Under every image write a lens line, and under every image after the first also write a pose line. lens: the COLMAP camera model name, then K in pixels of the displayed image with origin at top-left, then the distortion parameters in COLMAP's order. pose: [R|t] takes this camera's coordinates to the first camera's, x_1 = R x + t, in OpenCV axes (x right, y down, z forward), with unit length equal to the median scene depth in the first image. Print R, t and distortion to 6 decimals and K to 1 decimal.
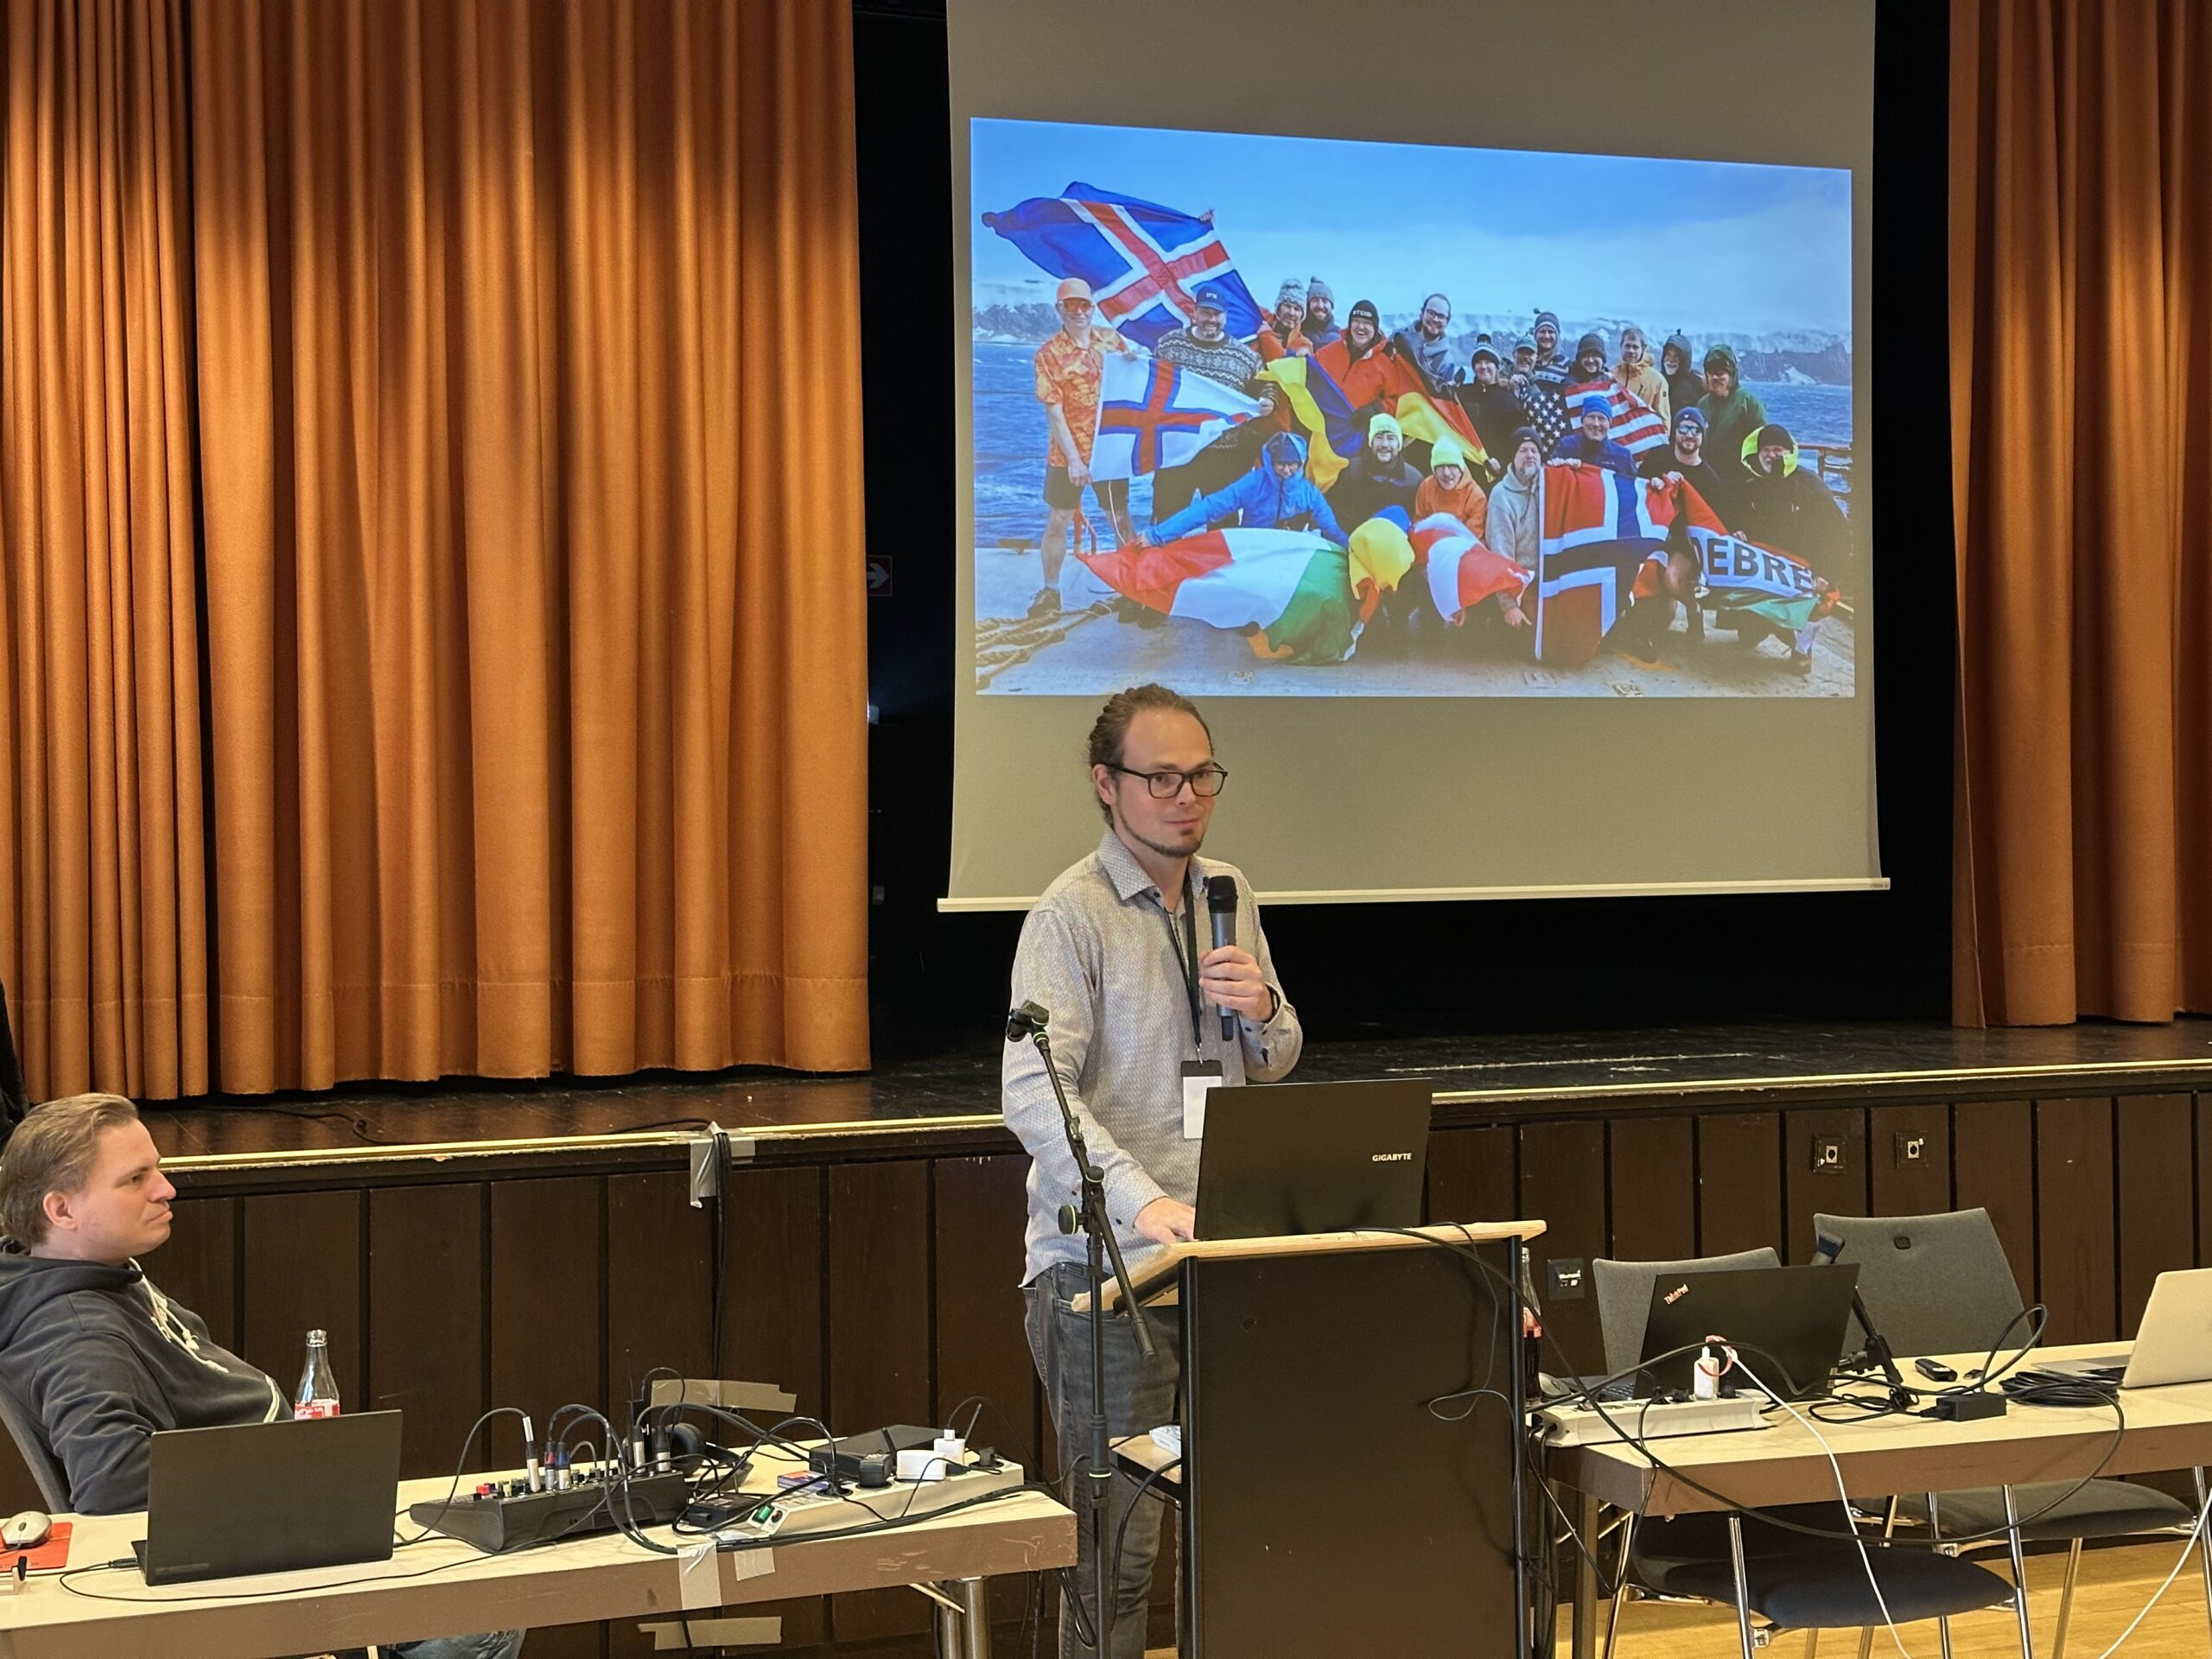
lens RADIAL K [[3053.2, 0, 1106.0], [0, 3053.2, 829.5], [0, 0, 1]] dist [0.132319, -0.084707]
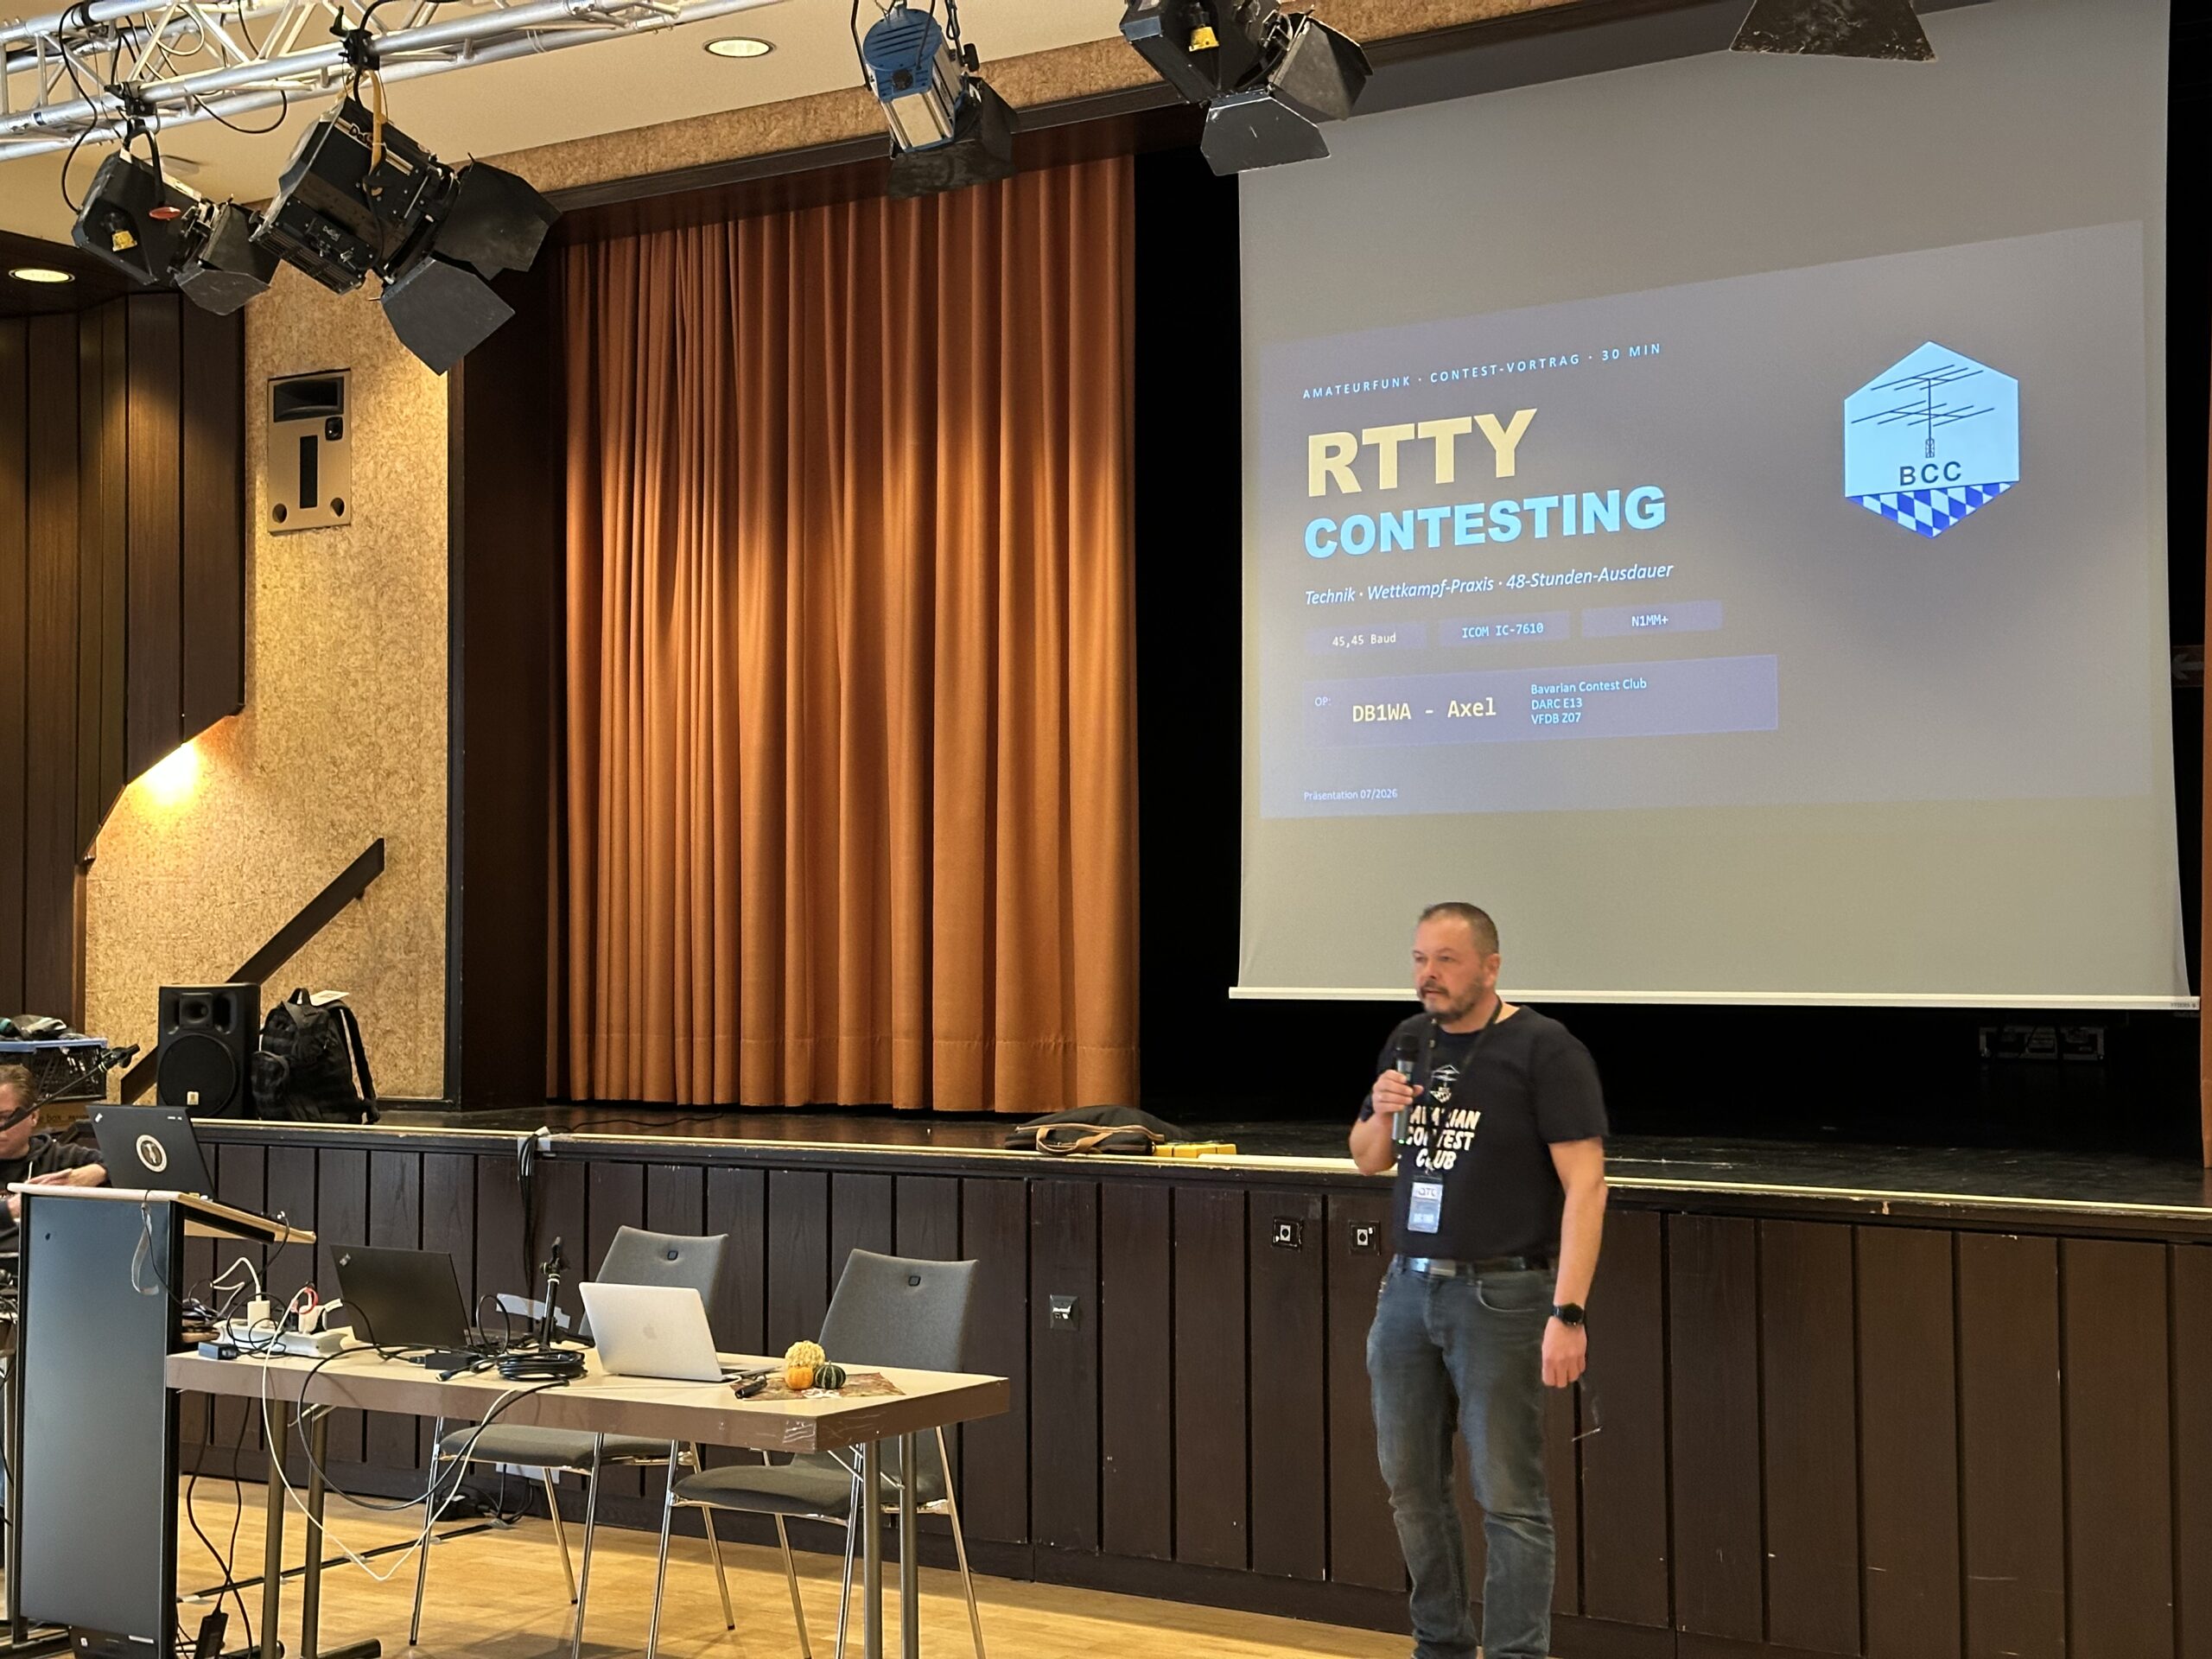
lens RADIAL K [[3027.2, 0, 1106.0], [0, 3027.2, 829.5], [0, 0, 1]] dist [0.127612, 0.071597]
pose [[0.591607, -0.016849, -0.806051, 0.973102], [-0.005003, 0.999686, -0.024569, -0.011402], [0.806211, 0.018568, 0.591336, 0.267930]]
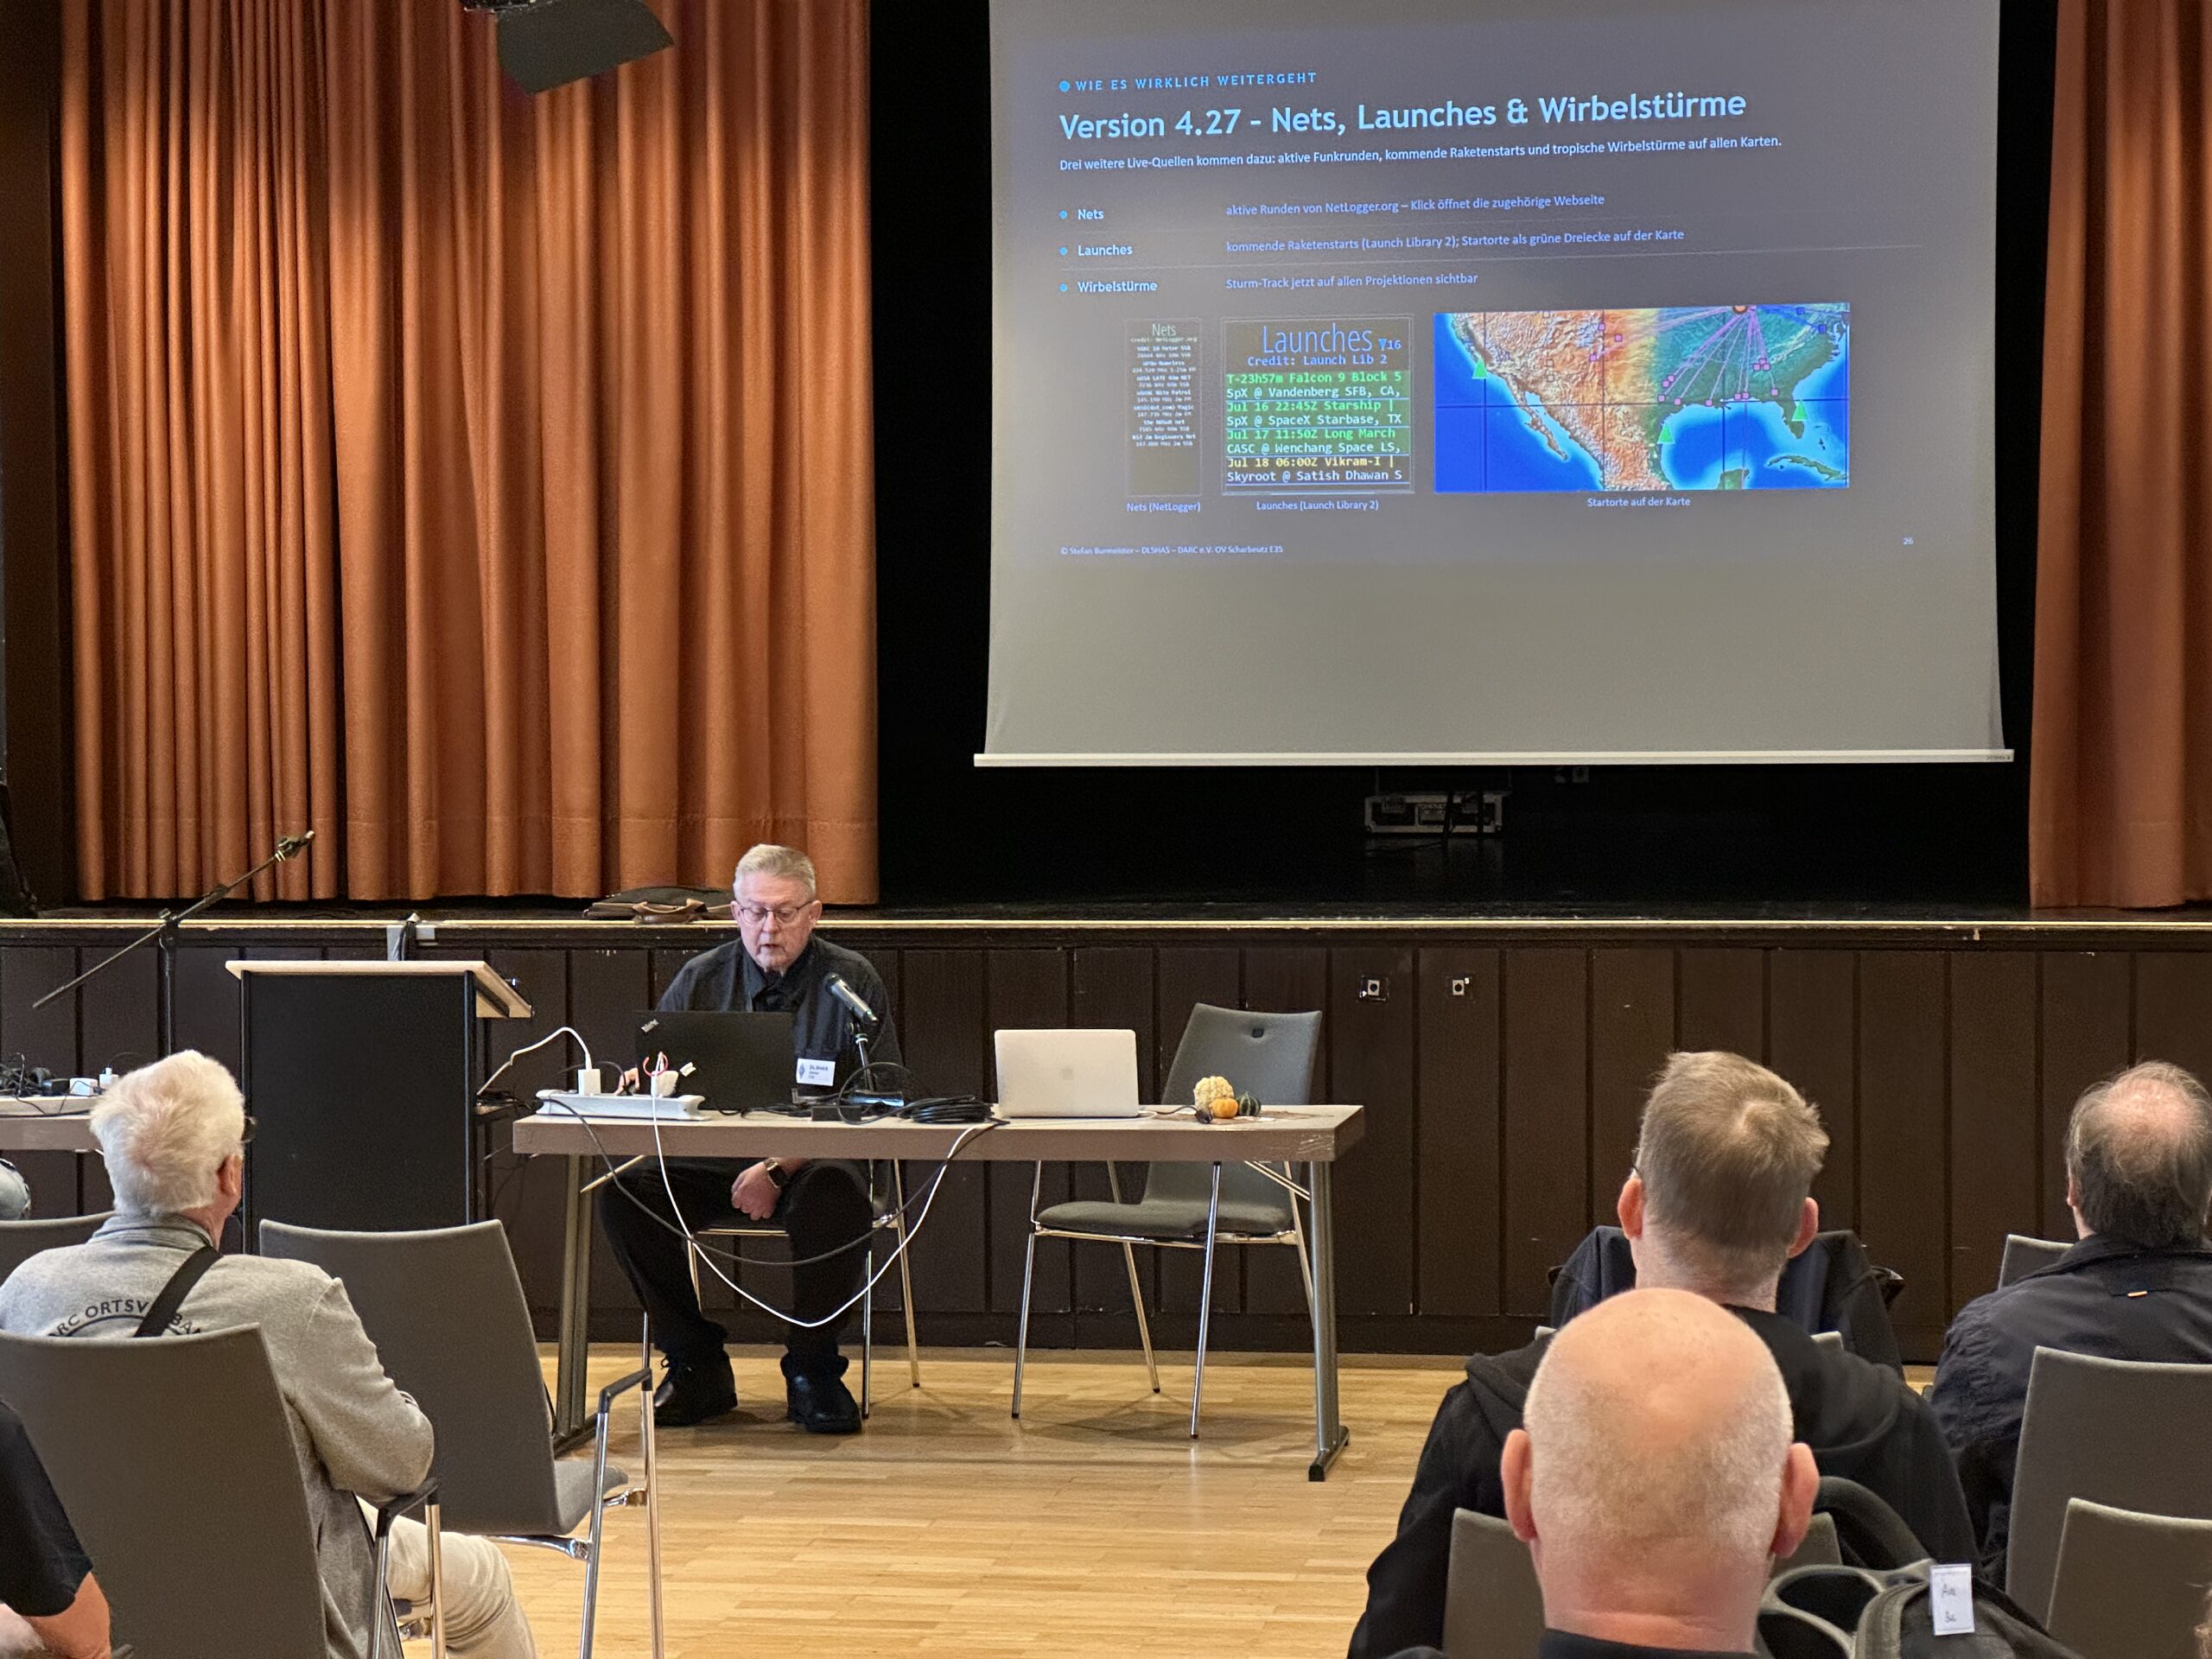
lens RADIAL K [[4828.5, 0, 1106.0], [0, 4828.5, 829.5], [0, 0, 1]] dist [-0.163585, 4.769666]
pose [[0.869157, 0.023128, -0.493996, 0.923272], [-0.005783, 0.999313, 0.036611, -0.015471], [0.494503, -0.028964, 0.868693, -0.531567]]
